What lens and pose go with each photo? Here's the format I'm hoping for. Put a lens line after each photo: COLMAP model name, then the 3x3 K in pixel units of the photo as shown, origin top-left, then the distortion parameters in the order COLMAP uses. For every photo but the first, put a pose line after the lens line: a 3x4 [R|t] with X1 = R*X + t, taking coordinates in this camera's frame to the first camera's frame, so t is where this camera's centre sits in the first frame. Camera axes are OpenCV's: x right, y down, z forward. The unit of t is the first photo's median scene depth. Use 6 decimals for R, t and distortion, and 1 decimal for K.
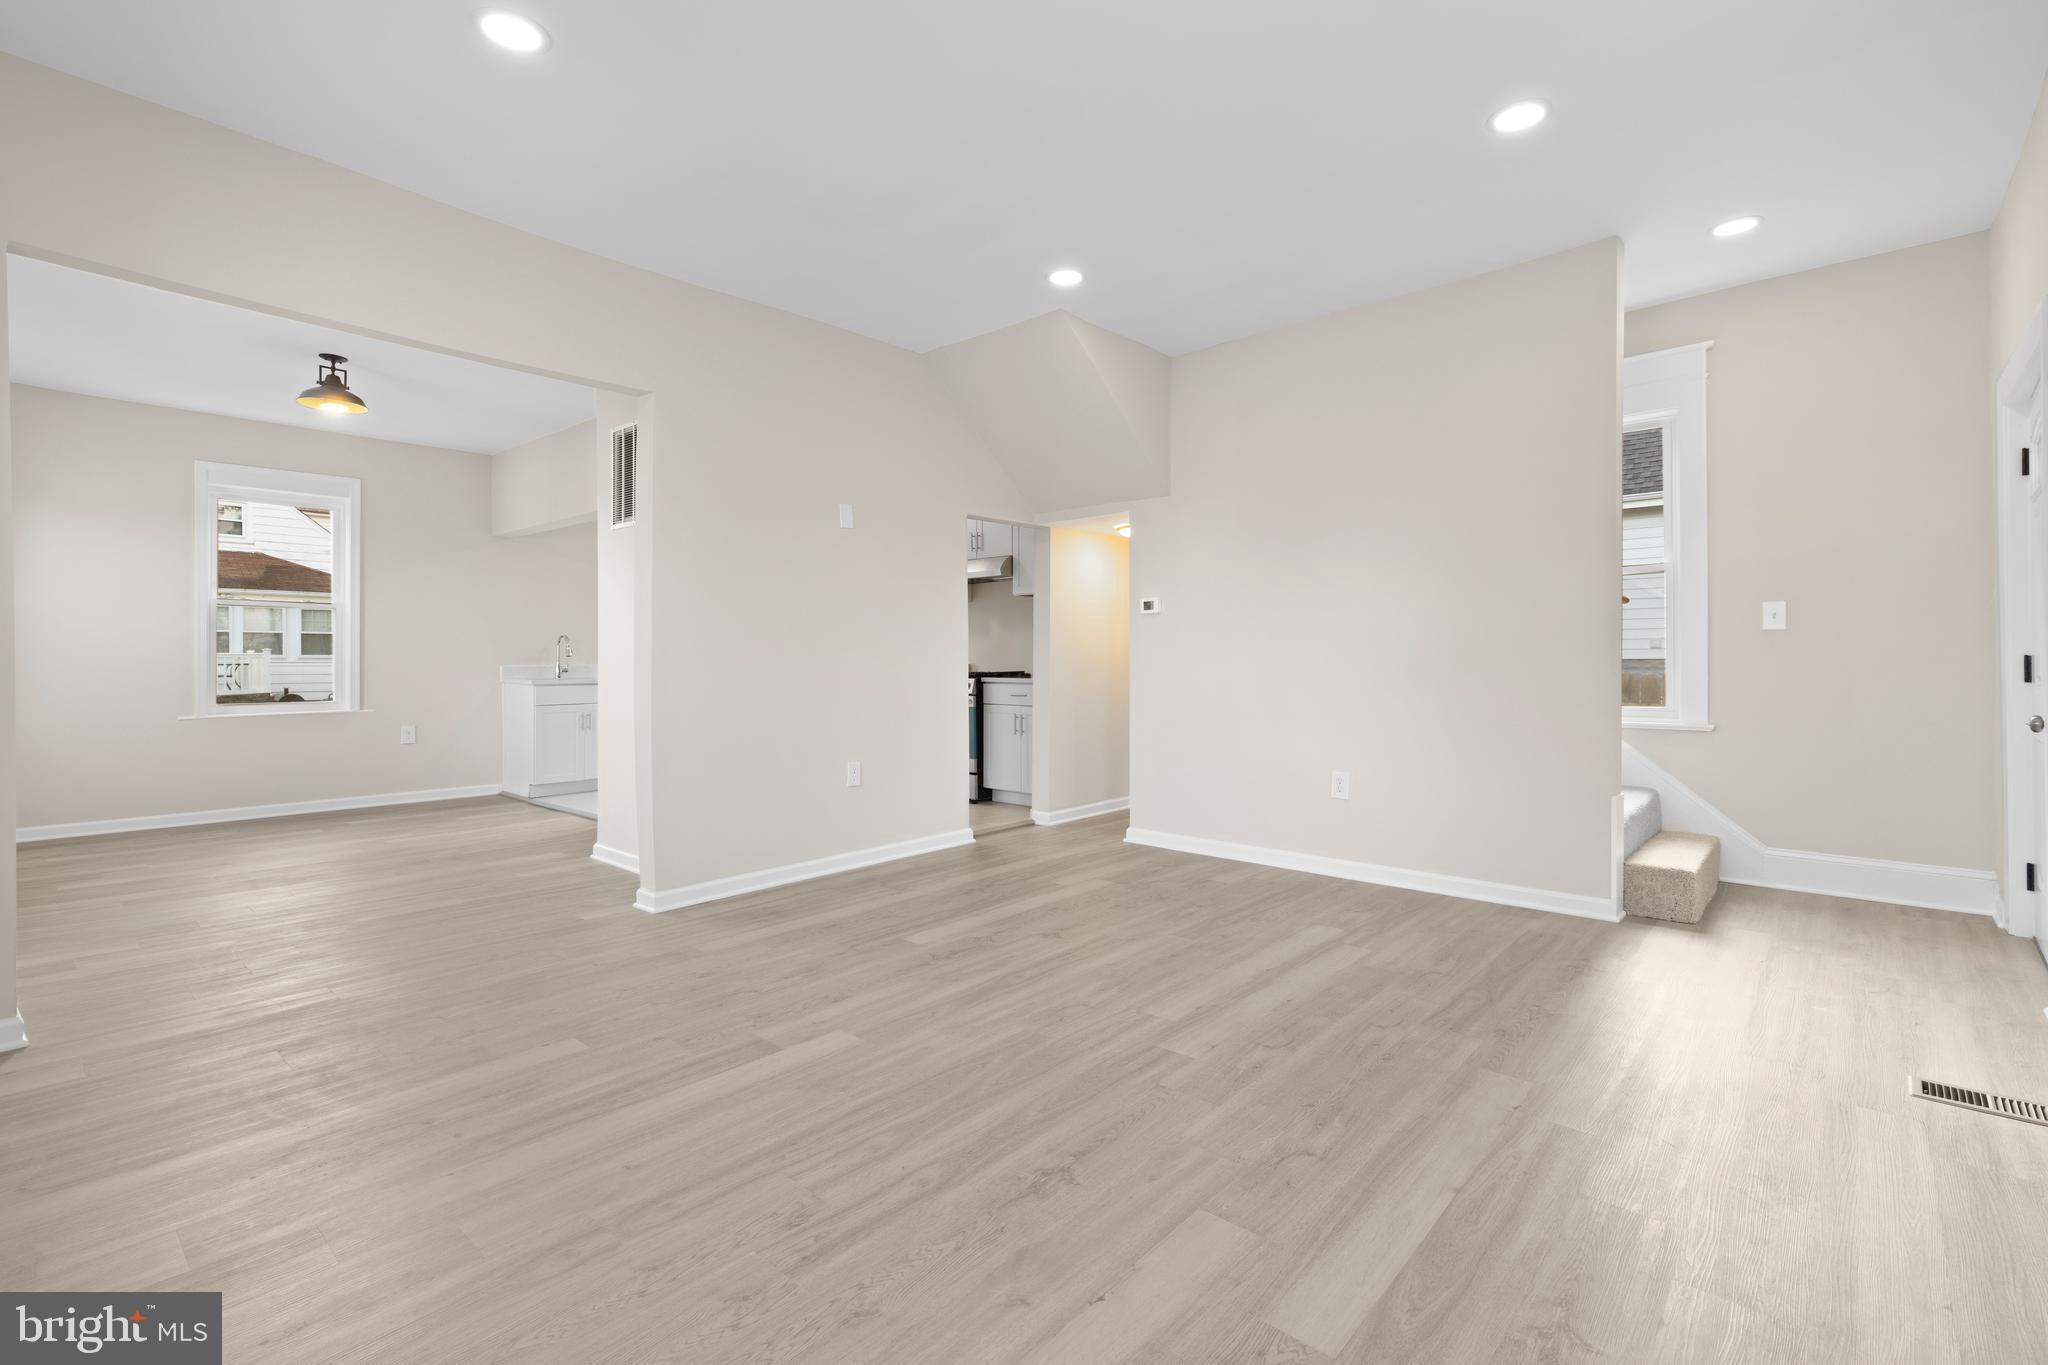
lens RADIAL K [[924.3, 0, 1029.6], [0, 924.3, 660.4], [0, 0, 1]] dist [-0.000194, -0.000248]
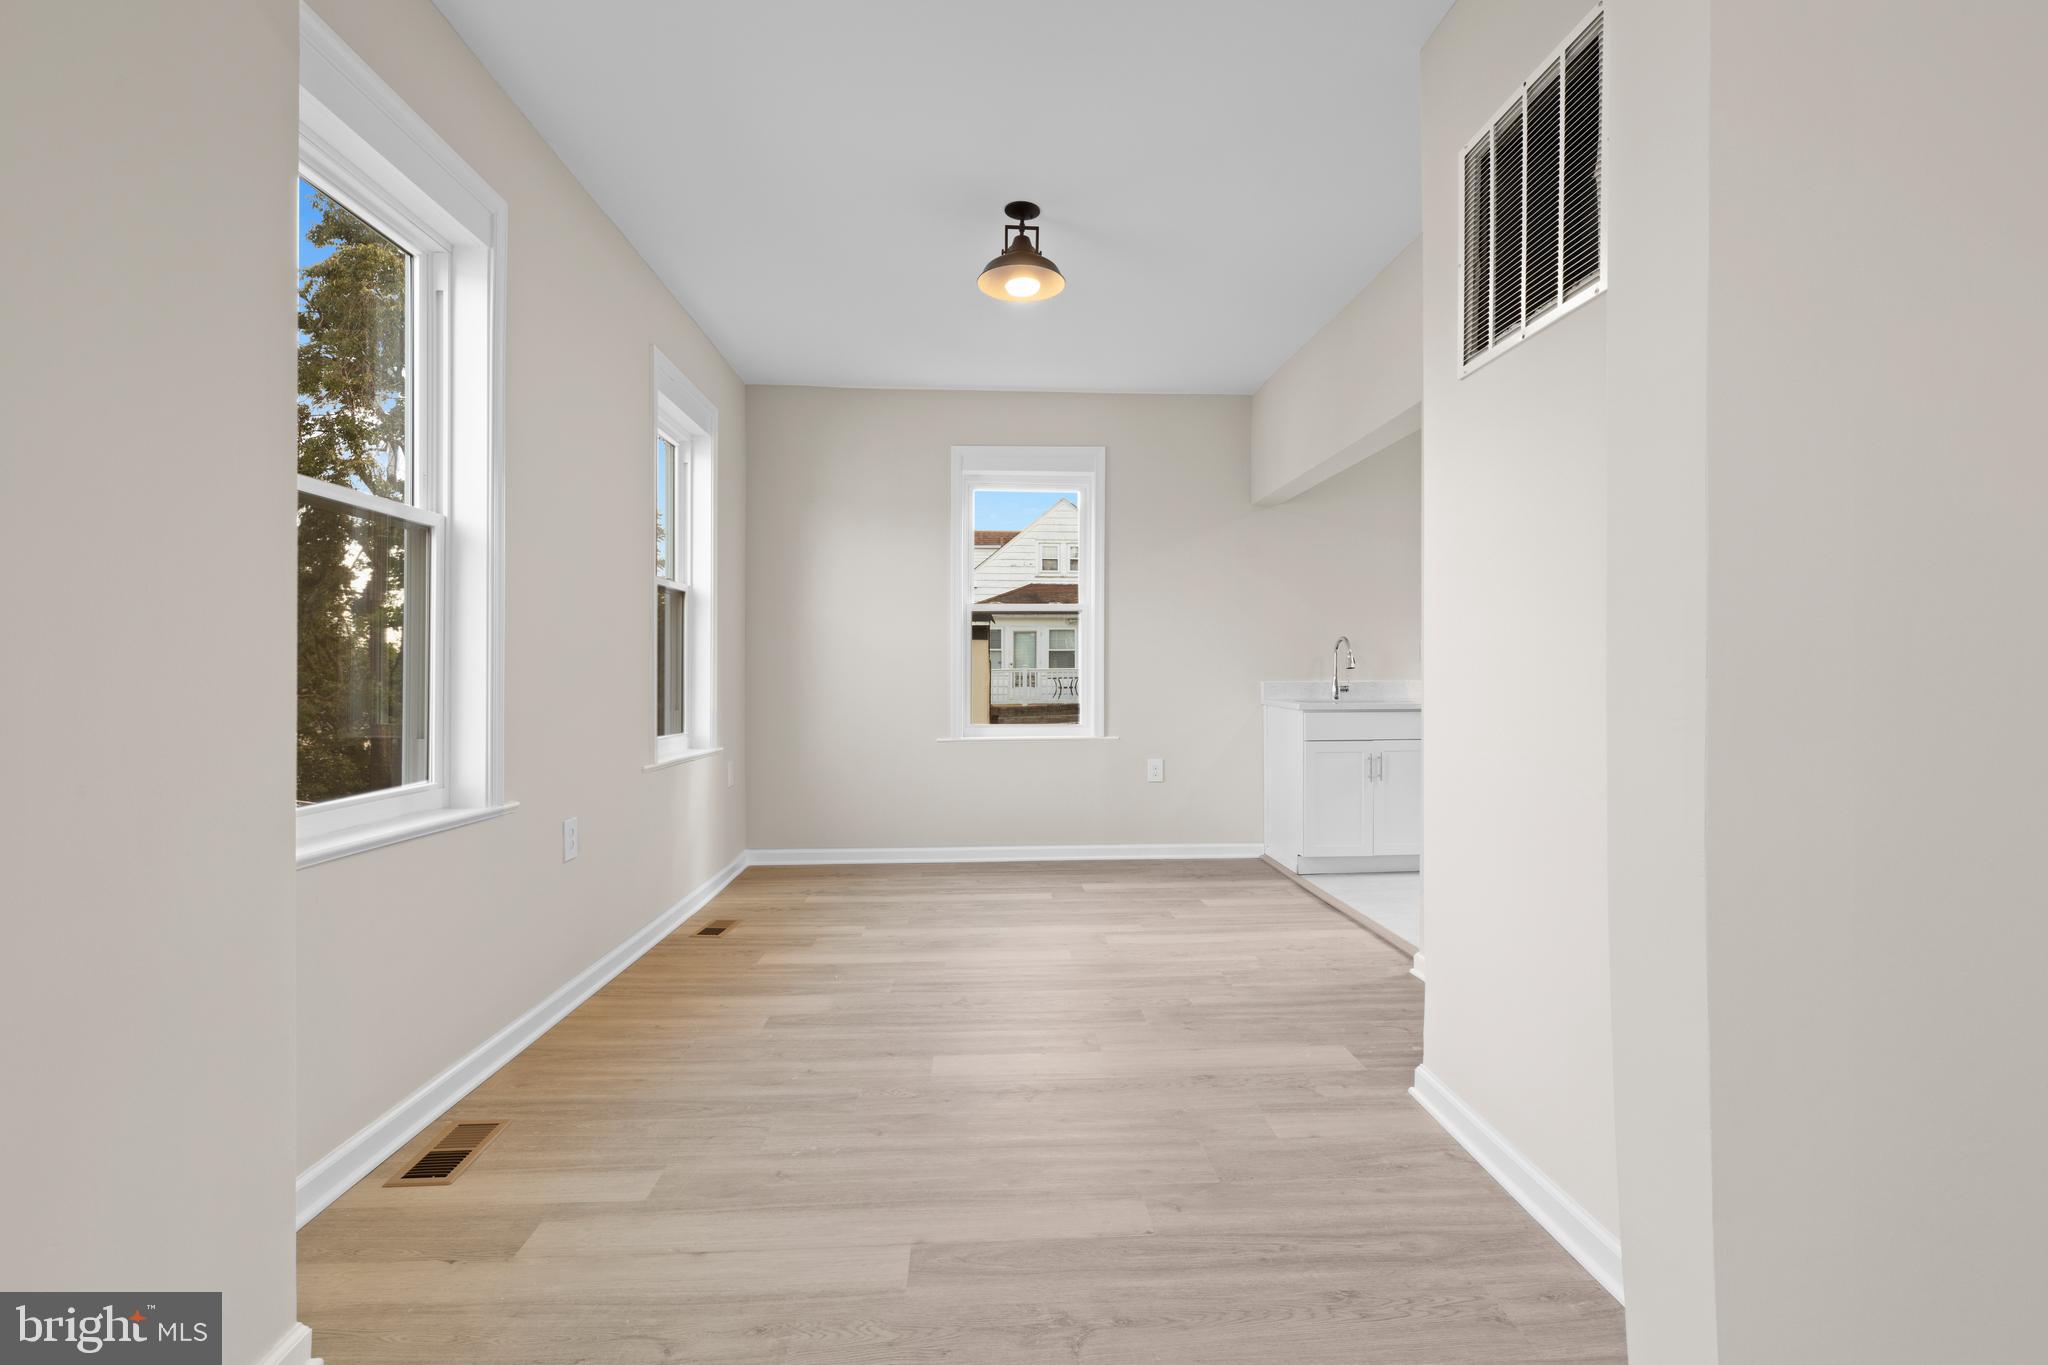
lens RADIAL K [[913.5, 0, 1058.5], [0, 913.5, 683.8], [0, 0, 1]] dist [-0.001756, -0.000236]
pose [[0.727804, 0.007571, -0.685744, -0.218058], [0.000068, 0.999938, 0.011112, -0.000976], [0.685786, -0.008134, 0.727758, 0.409251]]
